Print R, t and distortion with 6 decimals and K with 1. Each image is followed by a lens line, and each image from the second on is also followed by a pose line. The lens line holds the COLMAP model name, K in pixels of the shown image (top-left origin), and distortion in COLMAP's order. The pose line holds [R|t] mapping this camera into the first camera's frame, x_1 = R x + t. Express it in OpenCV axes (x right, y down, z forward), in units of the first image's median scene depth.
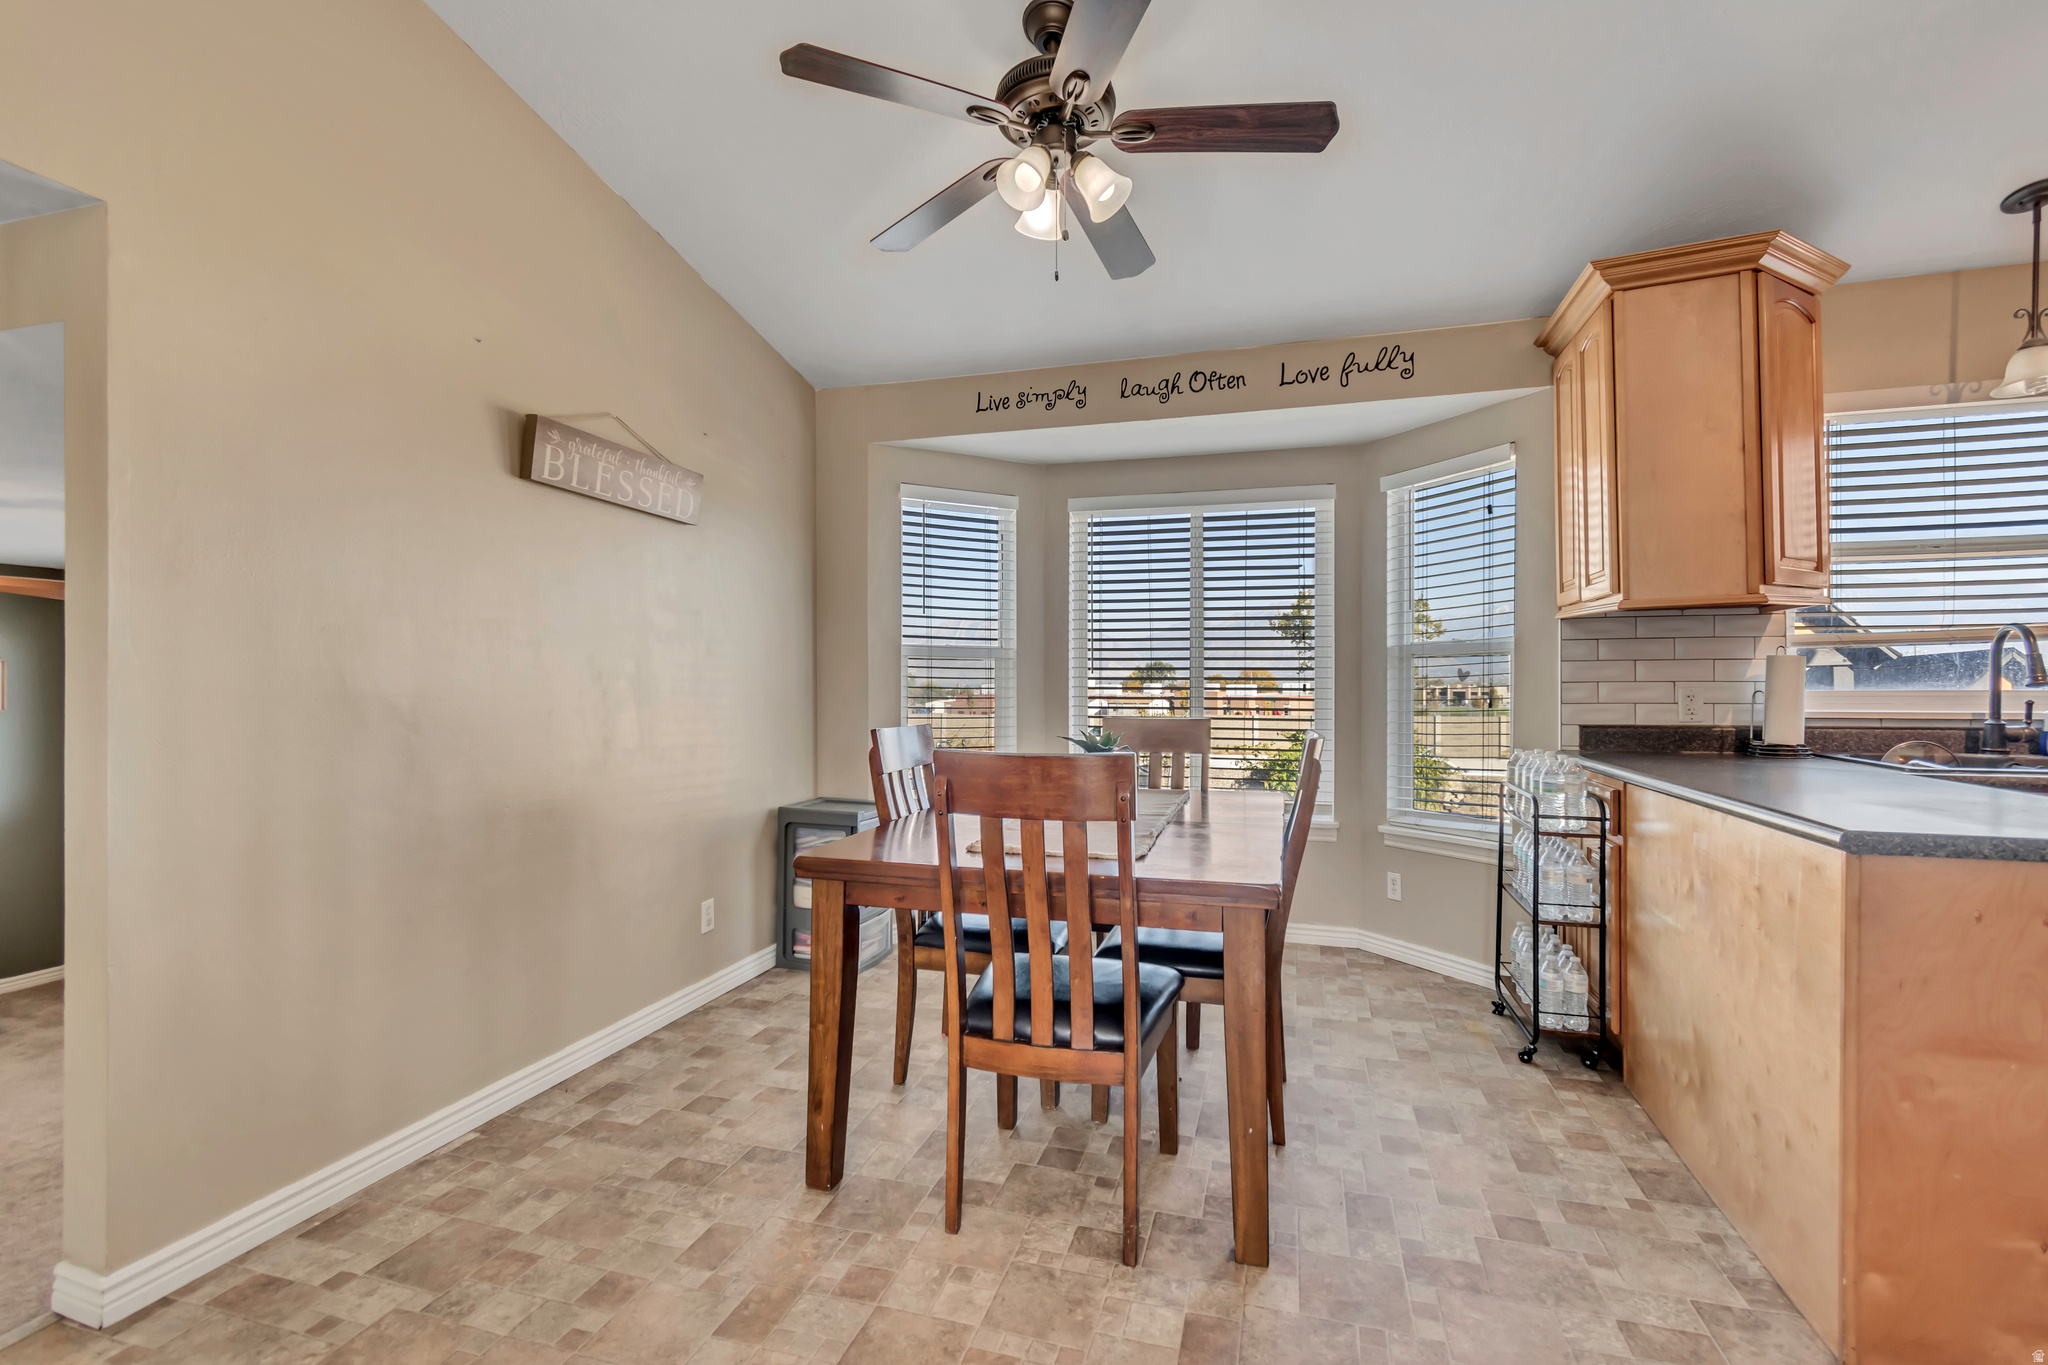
lens RADIAL K [[911.3, 0, 1025.4], [0, 911.3, 683.2], [0, 0, 1]] dist [0.001843, -0.000620]
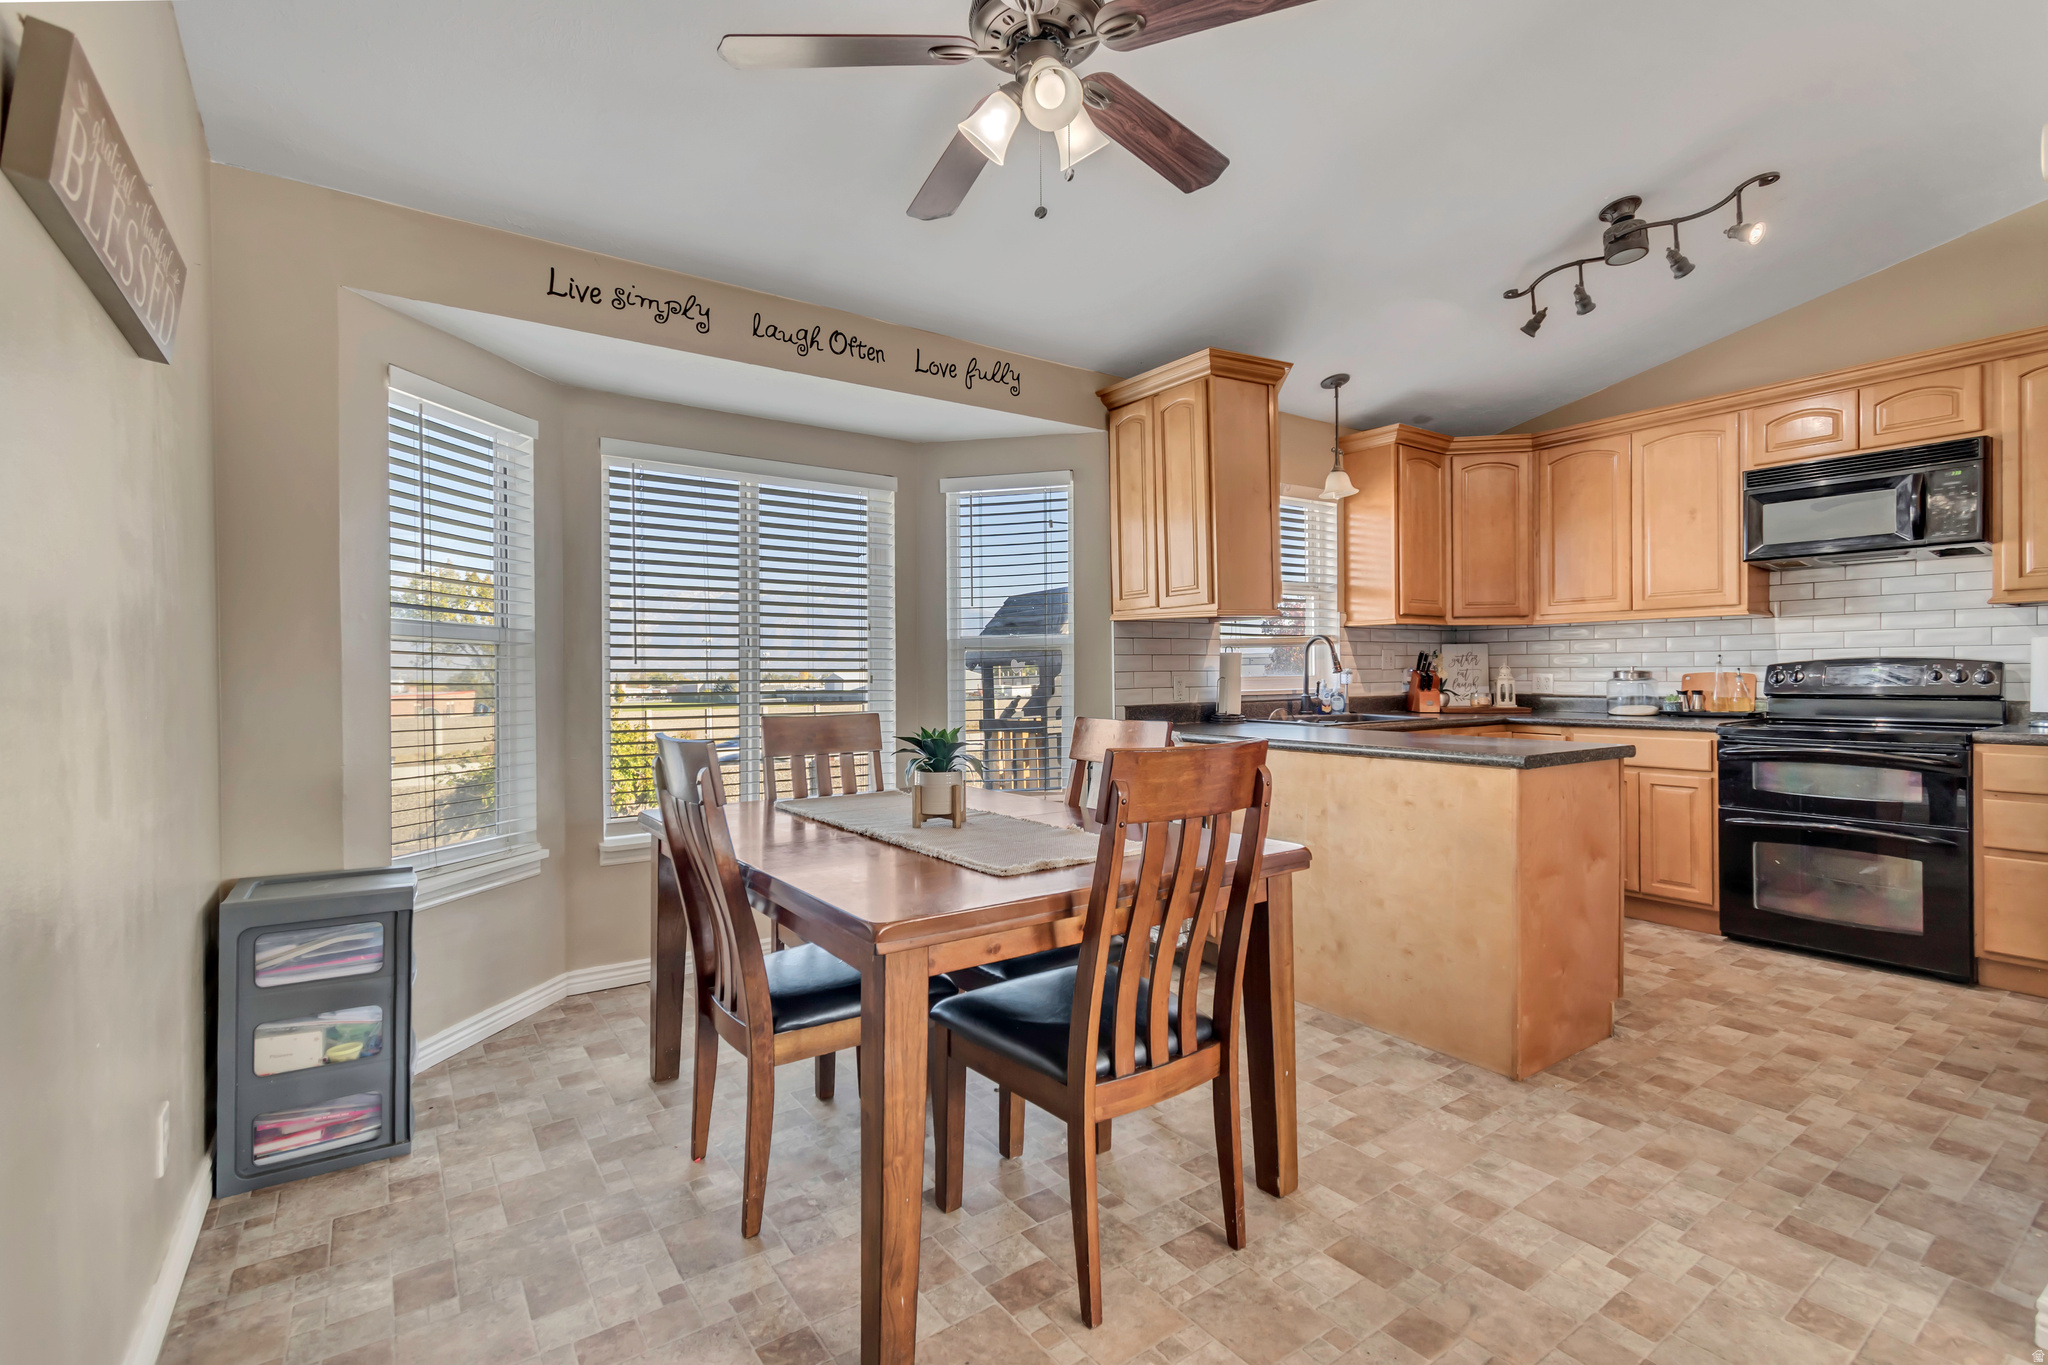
lens RADIAL K [[933.1, 0, 1022.1], [0, 933.1, 677.8], [0, 0, 1]] dist [0.003412, -0.000872]
pose [[0.615038, -0.007250, 0.788464, -0.531441], [0.008675, 0.999959, 0.002428, 0.003005], [-0.788449, 0.005347, 0.615076, 0.348939]]
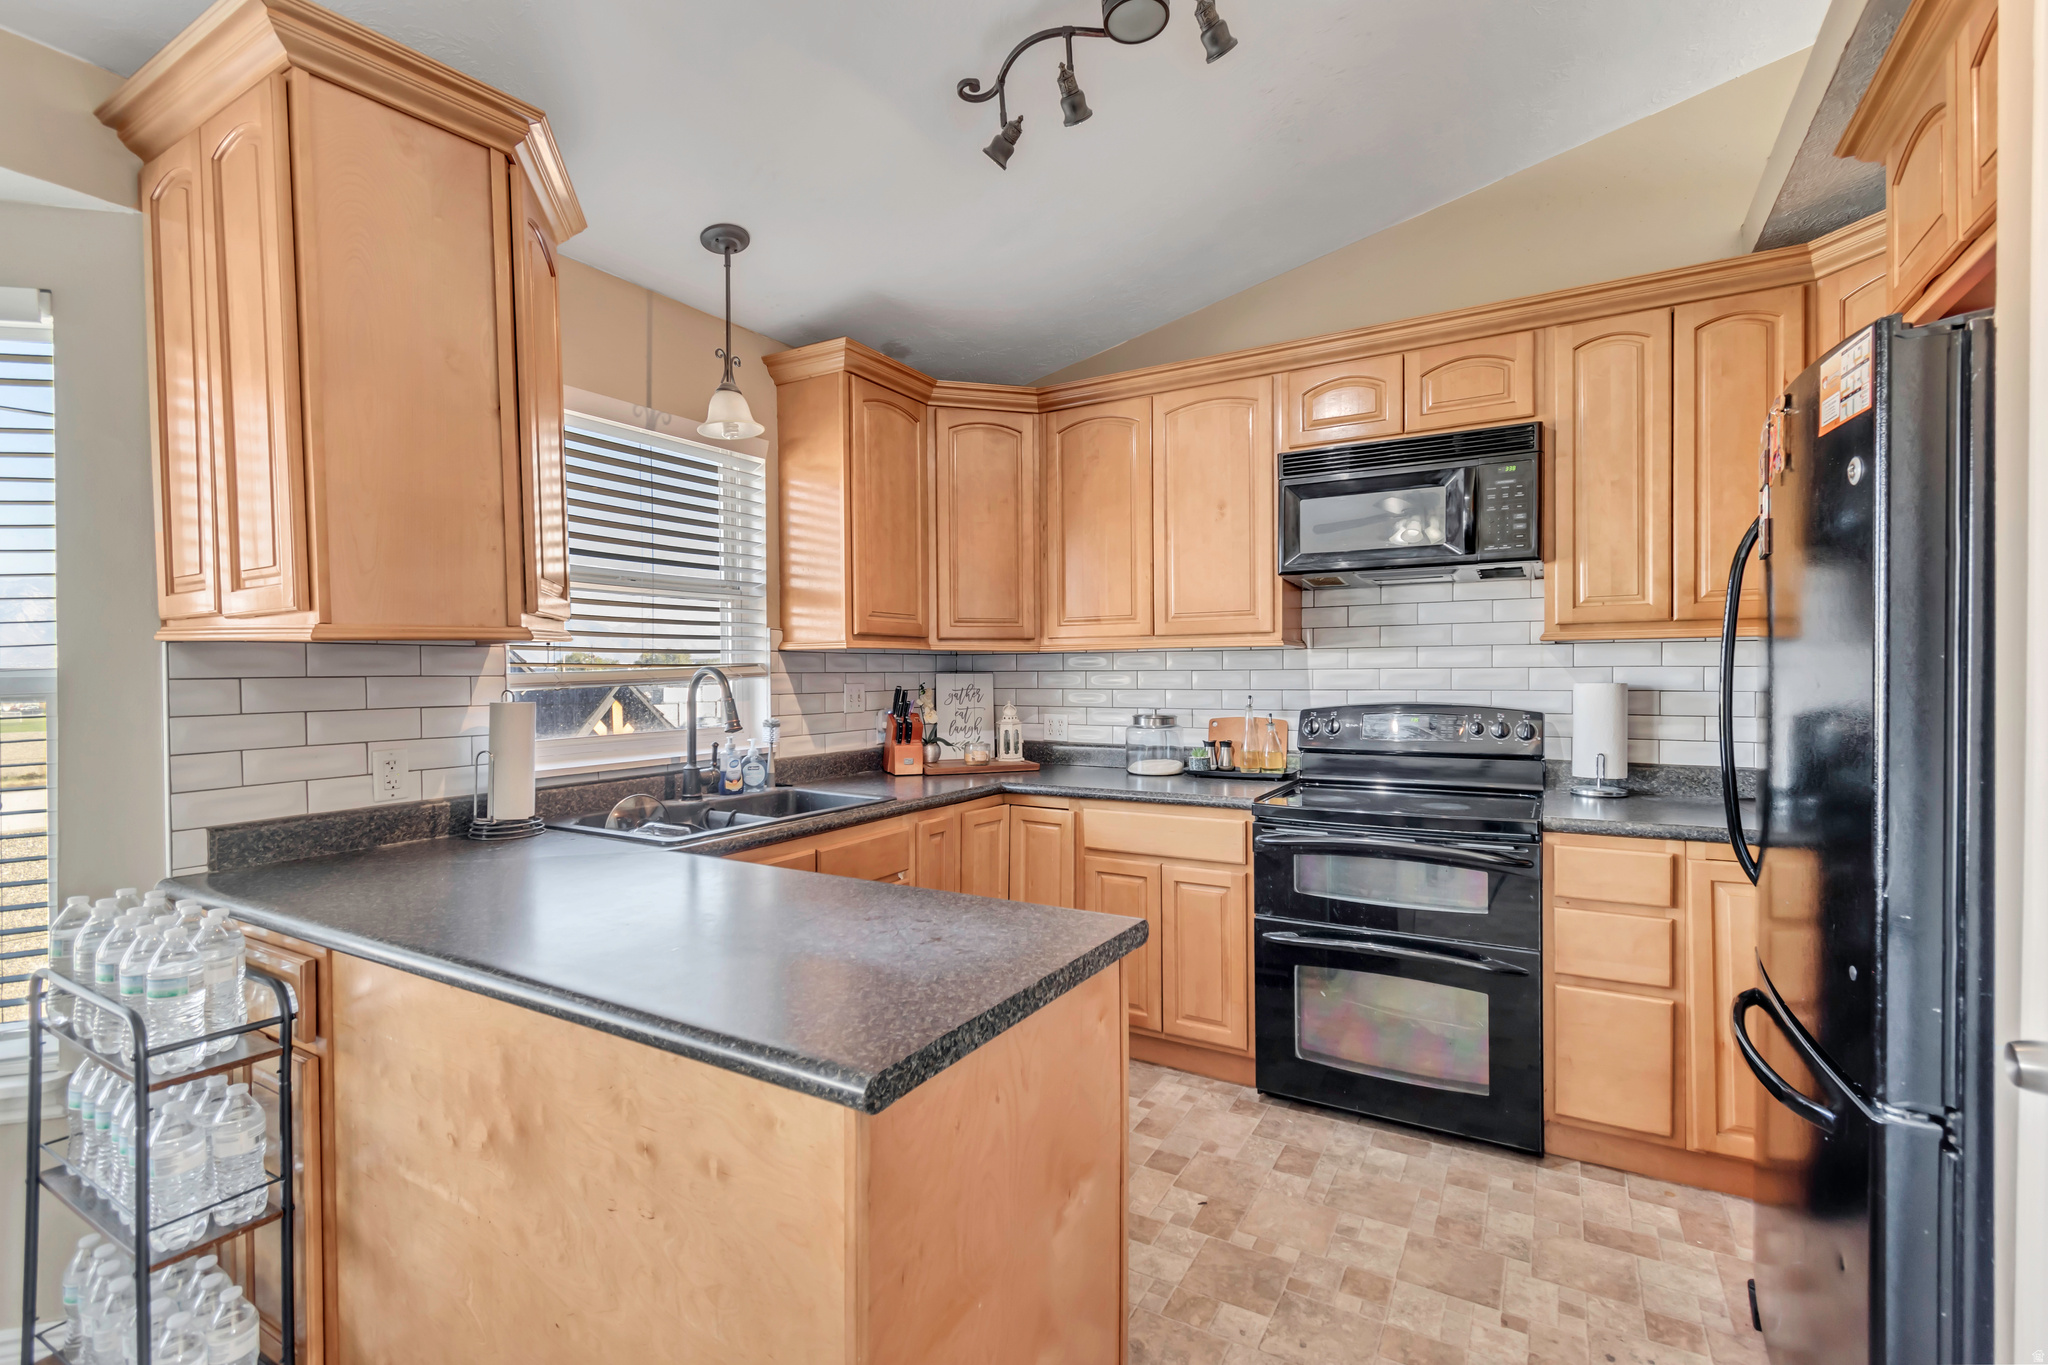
lens RADIAL K [[911.3, 0, 1025.4], [0, 911.3, 683.2], [0, 0, 1]] dist [0.001843, -0.000620]
pose [[0.232961, -0.011593, 0.972417, 0.184719], [0.008844, 0.999913, 0.009802, -0.049937], [-0.972446, 0.006317, 0.233043, 0.396333]]
